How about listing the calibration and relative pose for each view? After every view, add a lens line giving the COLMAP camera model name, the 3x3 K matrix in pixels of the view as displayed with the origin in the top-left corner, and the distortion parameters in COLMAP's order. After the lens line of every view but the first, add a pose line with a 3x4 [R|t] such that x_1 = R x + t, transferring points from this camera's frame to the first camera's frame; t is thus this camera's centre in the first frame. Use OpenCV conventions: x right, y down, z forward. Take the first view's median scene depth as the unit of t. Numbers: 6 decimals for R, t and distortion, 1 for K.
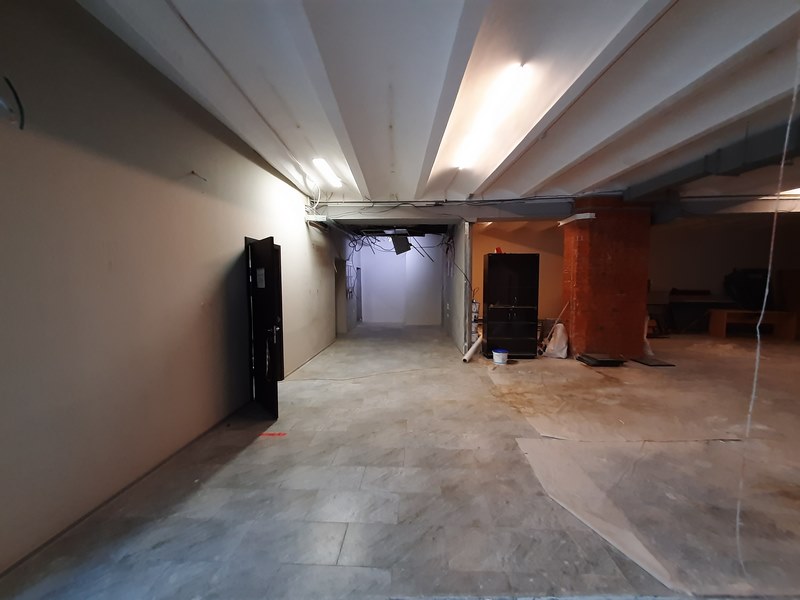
lens RADIAL K [[314.5, 0, 406.8], [0, 314.5, 300.9], [0, 0, 1]] dist [-0.001131, 0.000021]
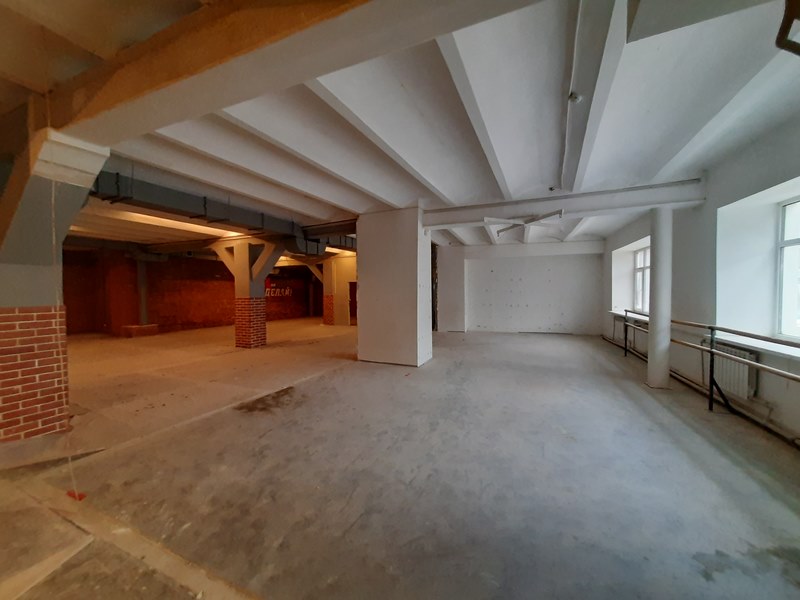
lens RADIAL K [[316.3, 0, 408.3], [0, 316.3, 299.4], [0, 0, 1]] dist [-0.001476, -0.000343]
pose [[-0.901778, -0.003348, 0.432186, -0.219963], [0.035415, 0.996035, 0.081612, -0.024412], [-0.430745, 0.088902, -0.898084, 0.398216]]
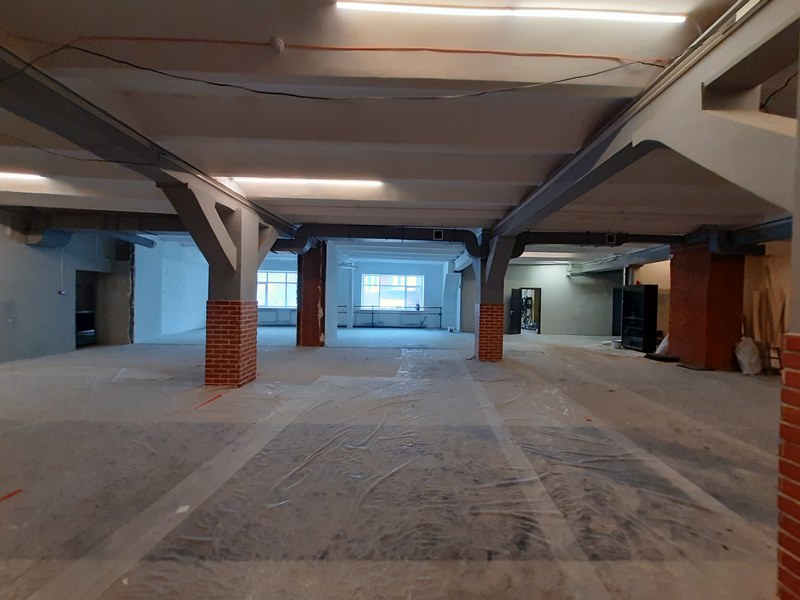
lens RADIAL K [[314.5, 0, 406.8], [0, 314.5, 300.9], [0, 0, 1]] dist [-0.001131, 0.000021]
pose [[-0.024651, 0.009808, -0.999648, 2.085982], [-0.083424, 0.996444, 0.011834, 0.011478], [0.996209, 0.083686, -0.023745, -0.139253]]
